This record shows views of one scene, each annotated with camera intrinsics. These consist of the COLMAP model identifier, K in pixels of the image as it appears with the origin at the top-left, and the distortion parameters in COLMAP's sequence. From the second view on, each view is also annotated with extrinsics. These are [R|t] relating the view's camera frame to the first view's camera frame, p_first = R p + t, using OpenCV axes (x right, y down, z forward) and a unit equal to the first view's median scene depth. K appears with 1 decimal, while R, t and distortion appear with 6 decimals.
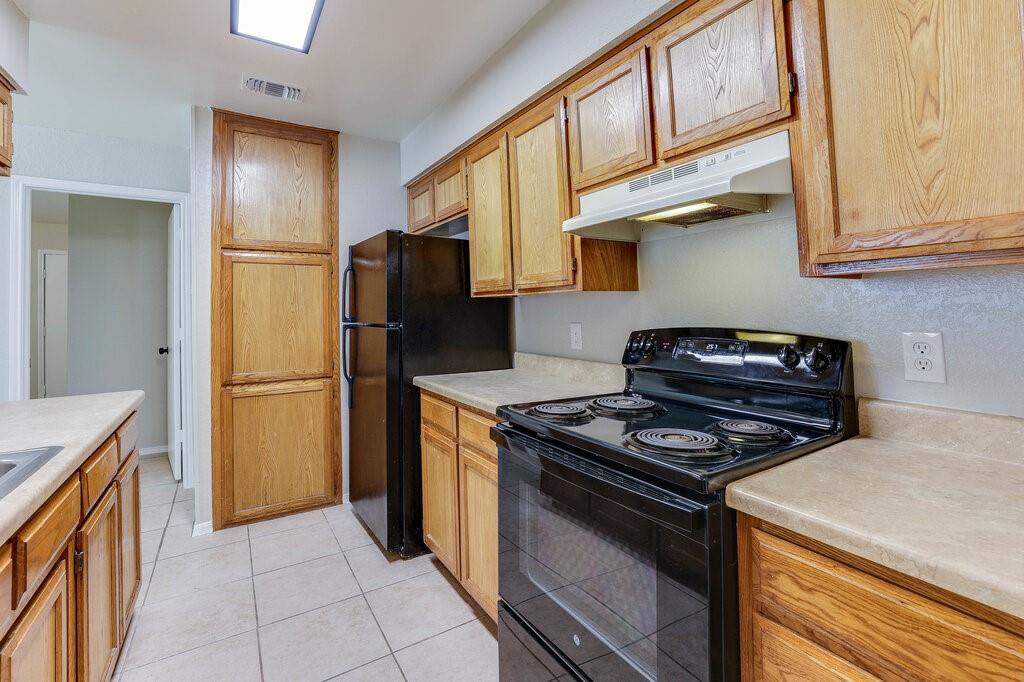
lens RADIAL K [[458.0, 0, 511.8], [0, 458.0, 301.9], [0, 0, 1]] dist [-0.001129, 0.000105]
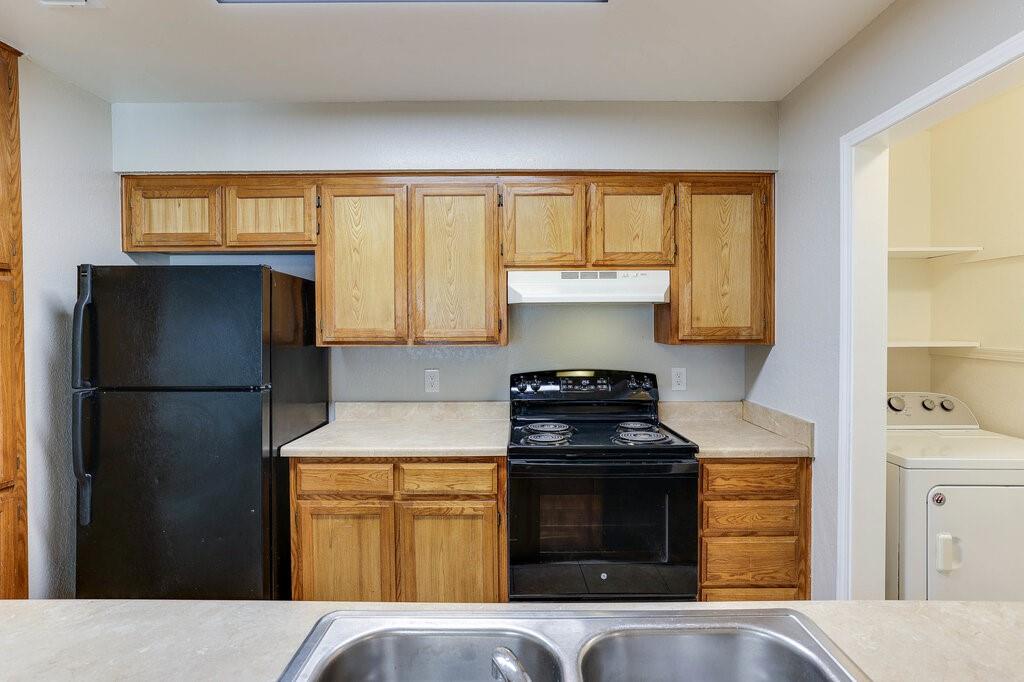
lens RADIAL K [[508.3, 0, 512.0], [0, 508.3, 341.0], [0, 0, 1]] dist [-0.013498, -0.000063]
pose [[0.543056, -0.015545, 0.839552, -1.087974], [-0.015339, 0.999478, 0.028428, -0.083280], [-0.839556, -0.028316, 0.542535, 0.250527]]
